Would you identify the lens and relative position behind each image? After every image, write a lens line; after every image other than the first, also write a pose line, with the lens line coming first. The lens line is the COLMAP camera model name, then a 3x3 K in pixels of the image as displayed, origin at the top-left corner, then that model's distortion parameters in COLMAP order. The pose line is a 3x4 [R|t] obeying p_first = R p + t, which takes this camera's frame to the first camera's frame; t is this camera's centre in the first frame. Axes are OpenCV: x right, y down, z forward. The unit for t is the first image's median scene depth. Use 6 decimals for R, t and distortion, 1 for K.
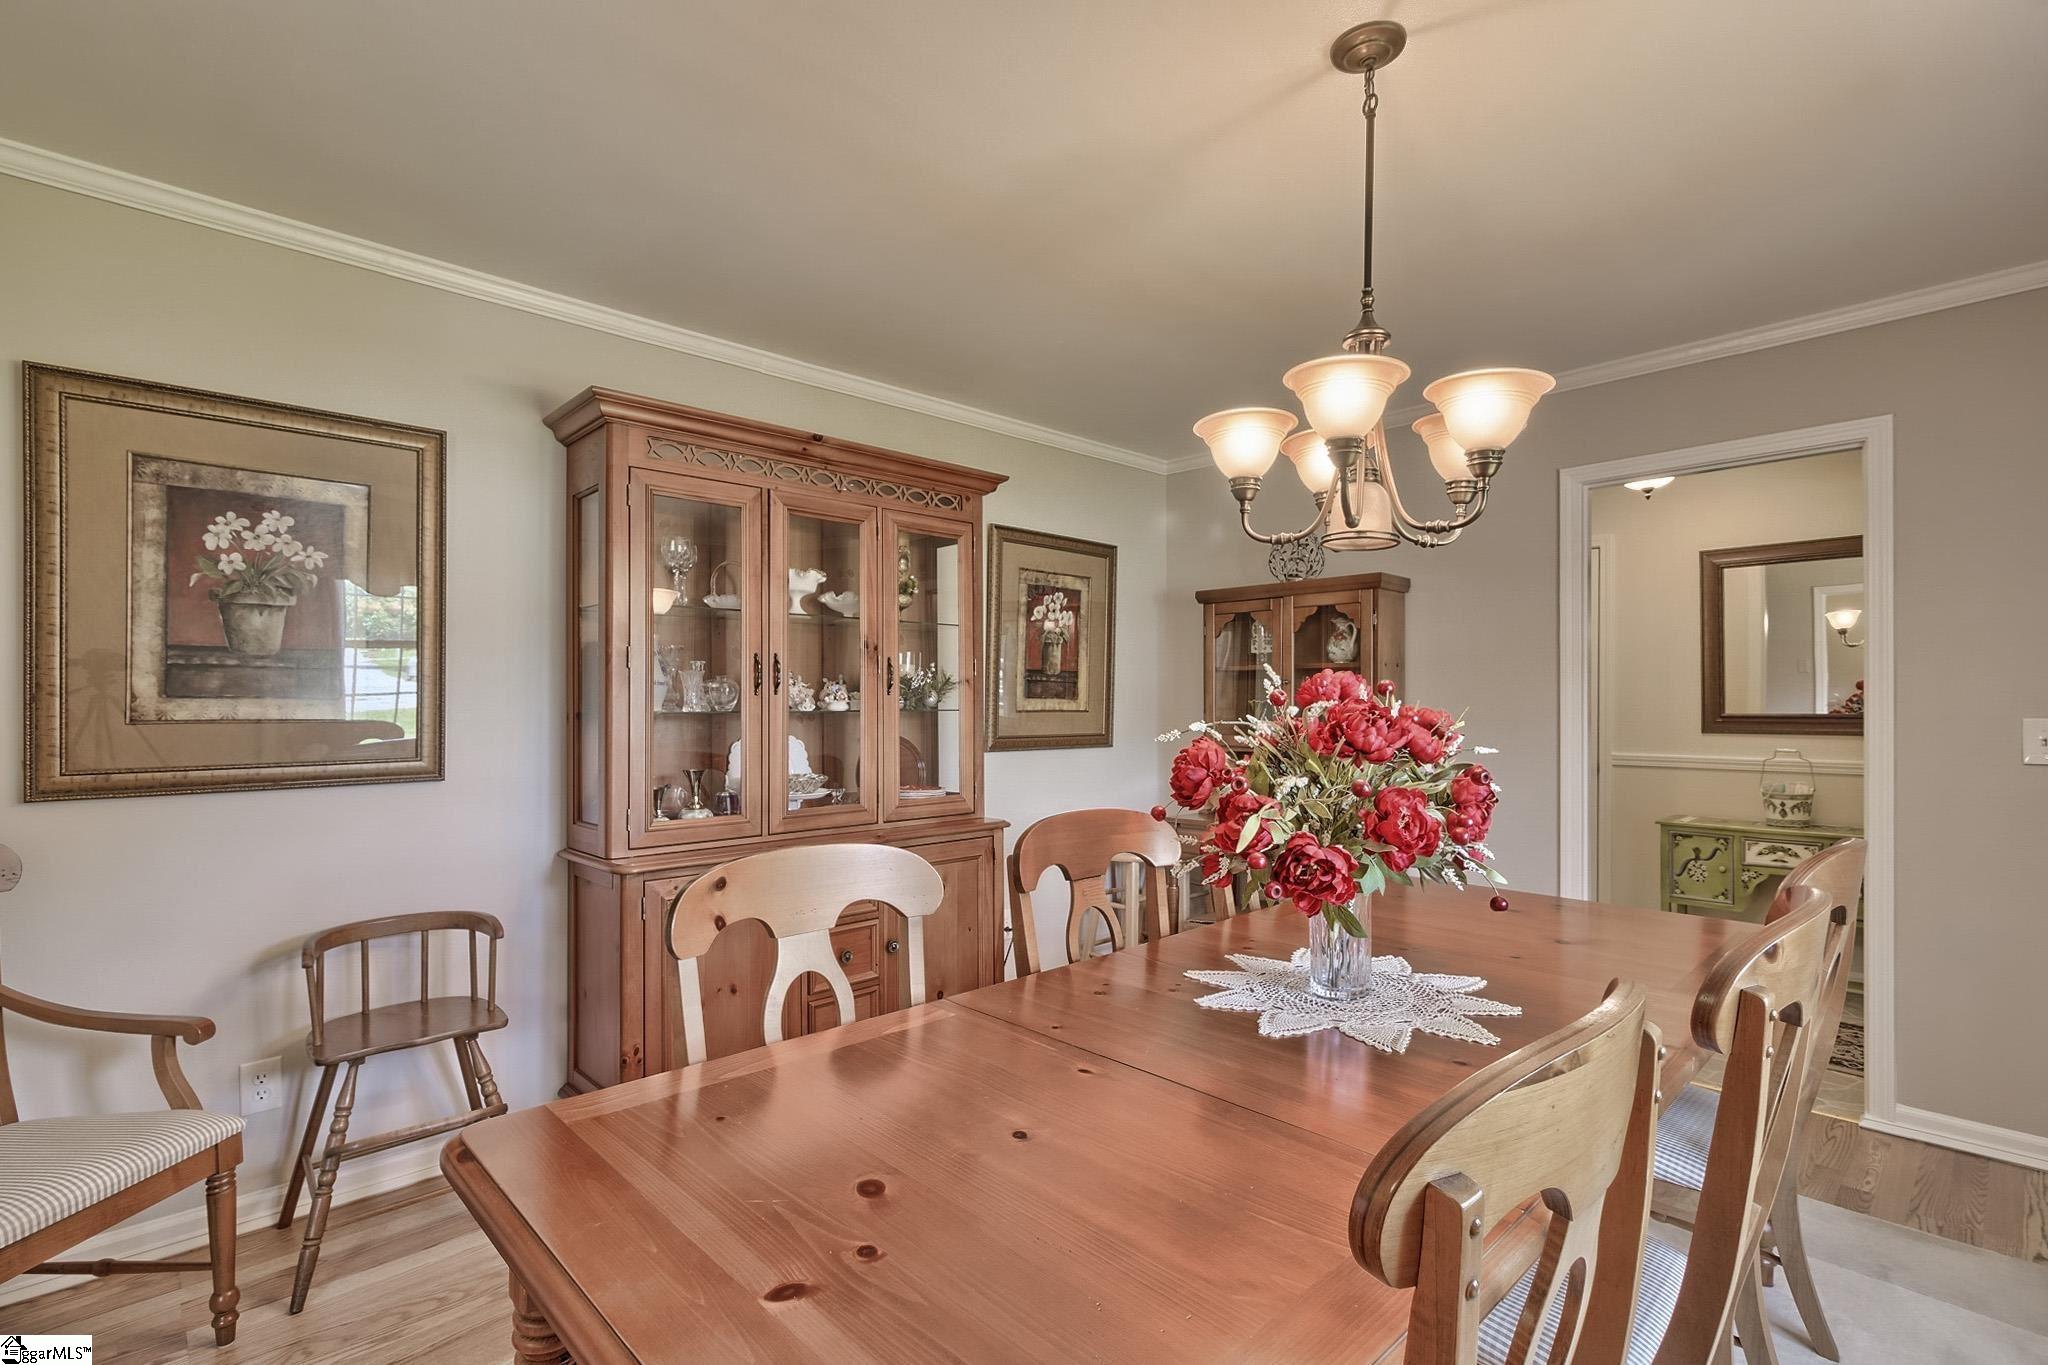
lens RADIAL K [[964.8, 0, 1041.0], [0, 964.8, 692.1], [0, 0, 1]] dist [0.007667, -0.001258]
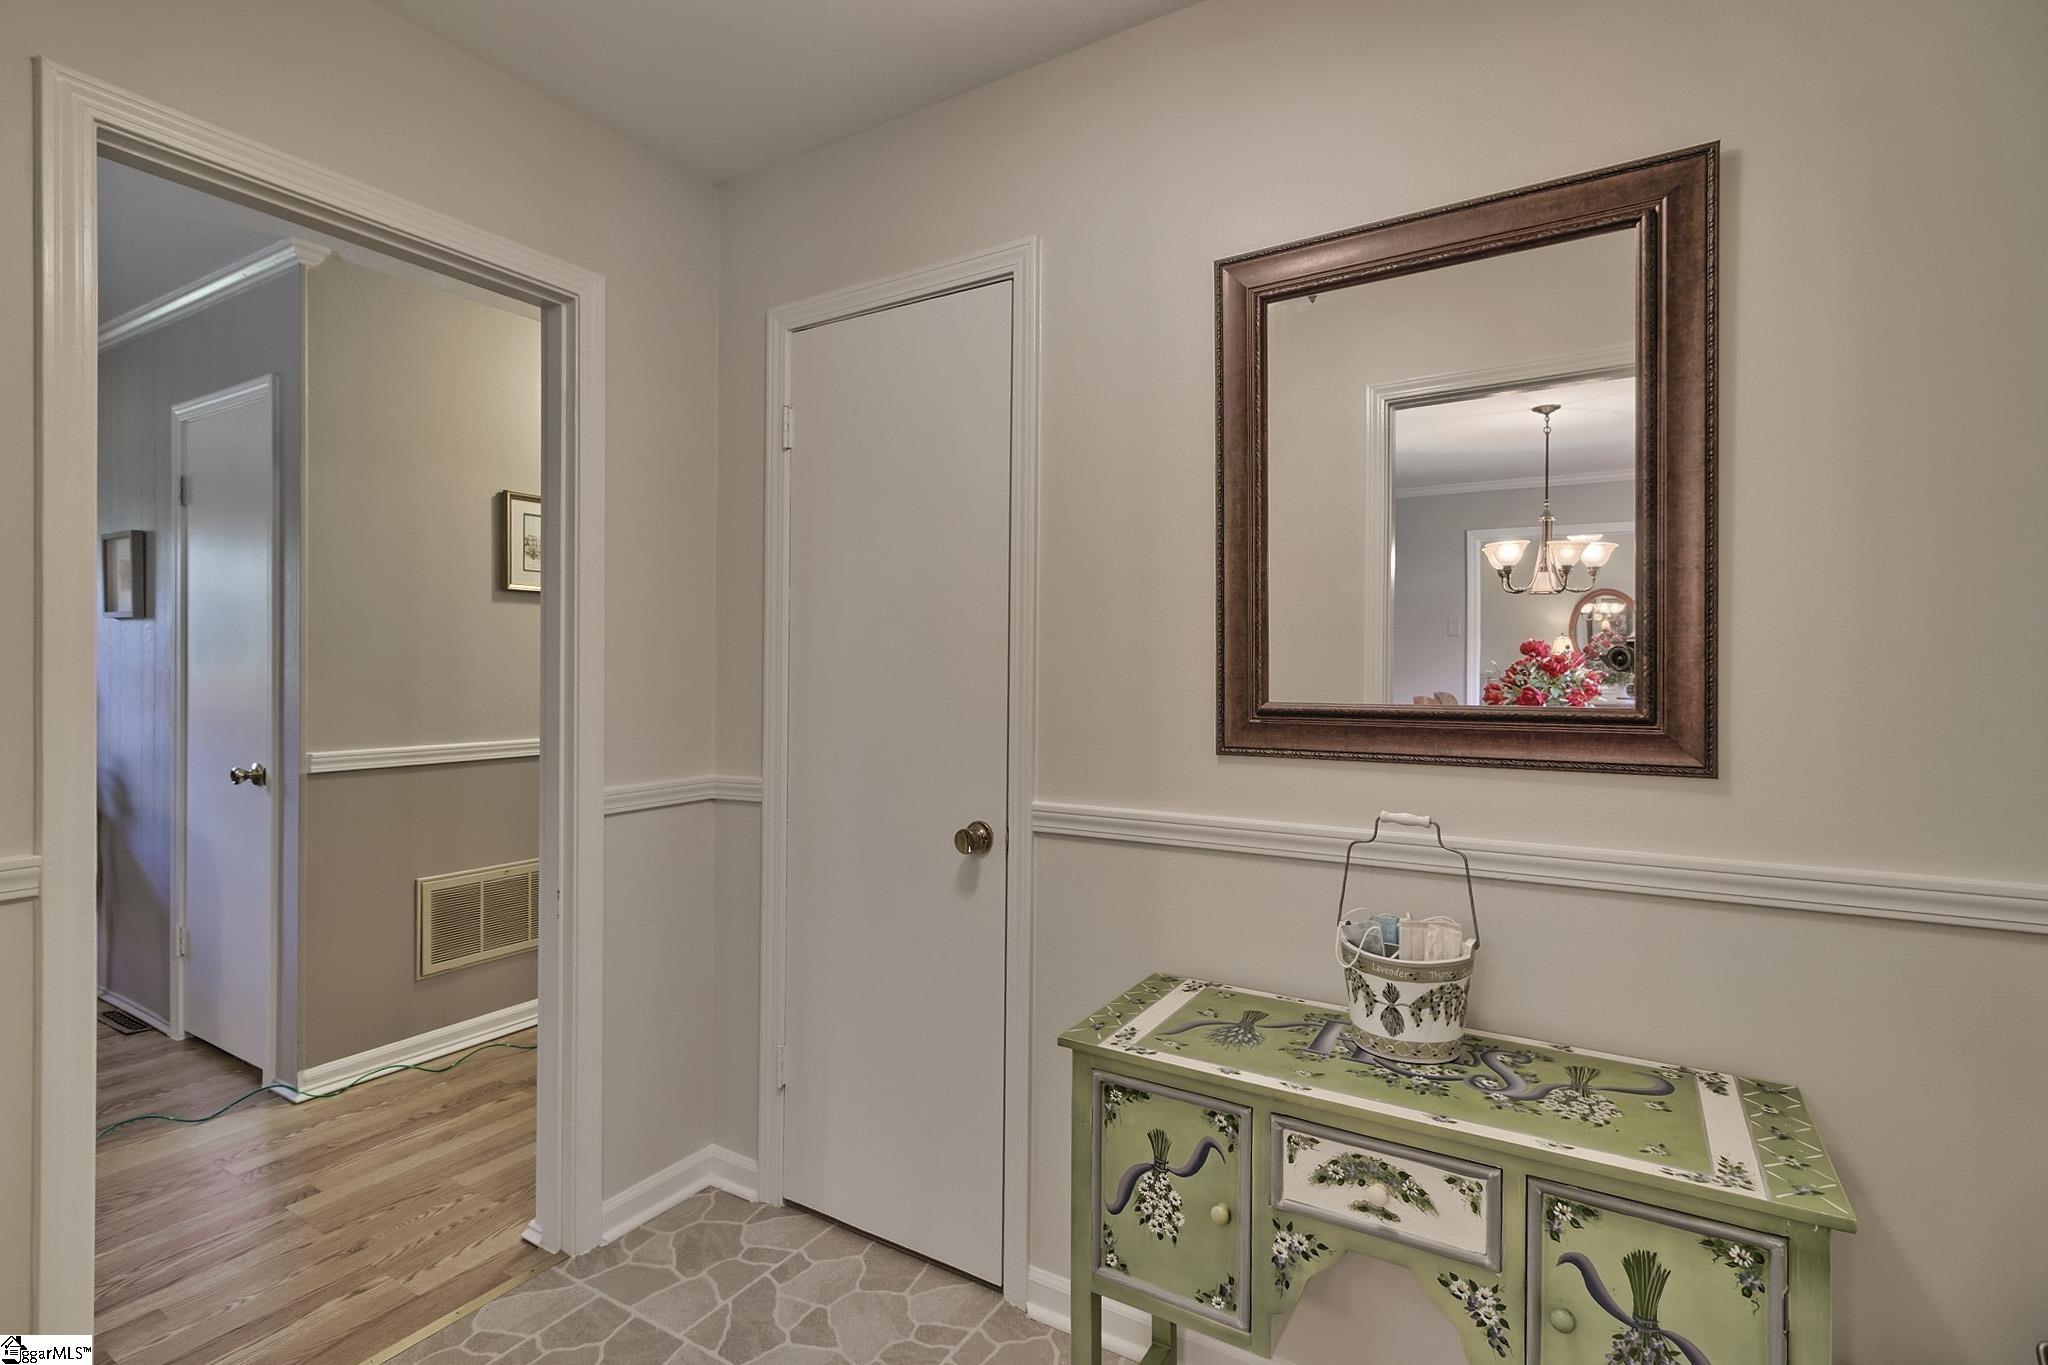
lens RADIAL K [[964.8, 0, 1044.7], [0, 964.8, 686.9], [0, 0, 1]] dist [0.007667, -0.001258]
pose [[0.964861, 0.000720, 0.262759, 0.551492], [-0.004194, 0.999911, 0.012663, 0.011871], [-0.262726, -0.013320, 0.964778, 0.698826]]
